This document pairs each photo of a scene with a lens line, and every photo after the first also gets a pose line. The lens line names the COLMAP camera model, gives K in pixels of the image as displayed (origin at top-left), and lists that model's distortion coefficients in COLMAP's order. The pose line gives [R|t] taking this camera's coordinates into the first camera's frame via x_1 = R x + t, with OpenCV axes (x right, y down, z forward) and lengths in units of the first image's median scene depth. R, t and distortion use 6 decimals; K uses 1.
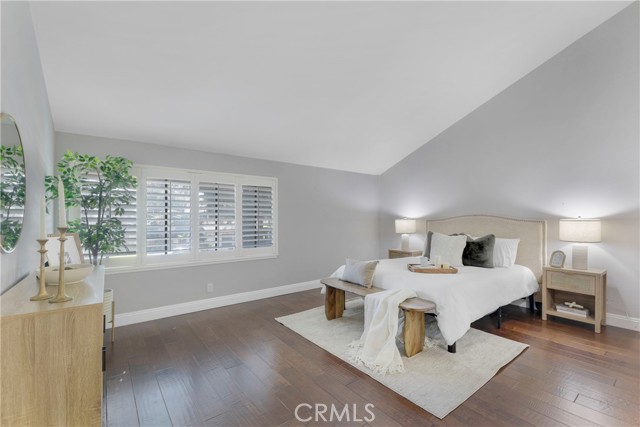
lens RADIAL K [[273.4, 0, 320.0], [0, 273.4, 213.5], [0, 0, 1]] dist [0.000799, 0.000129]
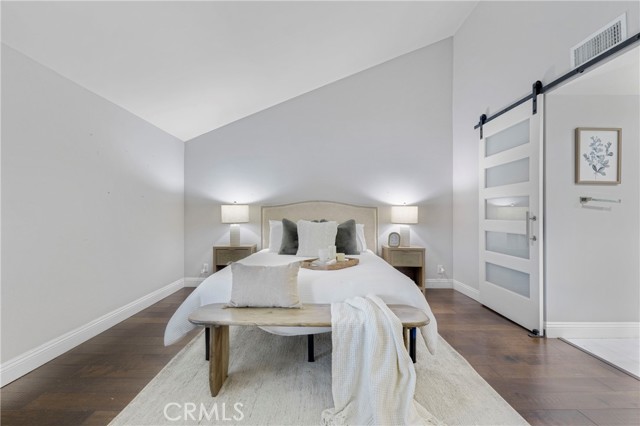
lens RADIAL K [[273.4, 0, 320.0], [0, 273.4, 213.0], [0, 0, 1]] dist [0.000799, 0.000129]
pose [[0.607841, 0.008381, 0.794014, -0.221918], [-0.023571, 0.999694, 0.007493, 0.047952], [-0.793708, -0.023270, 0.607853, 0.497304]]
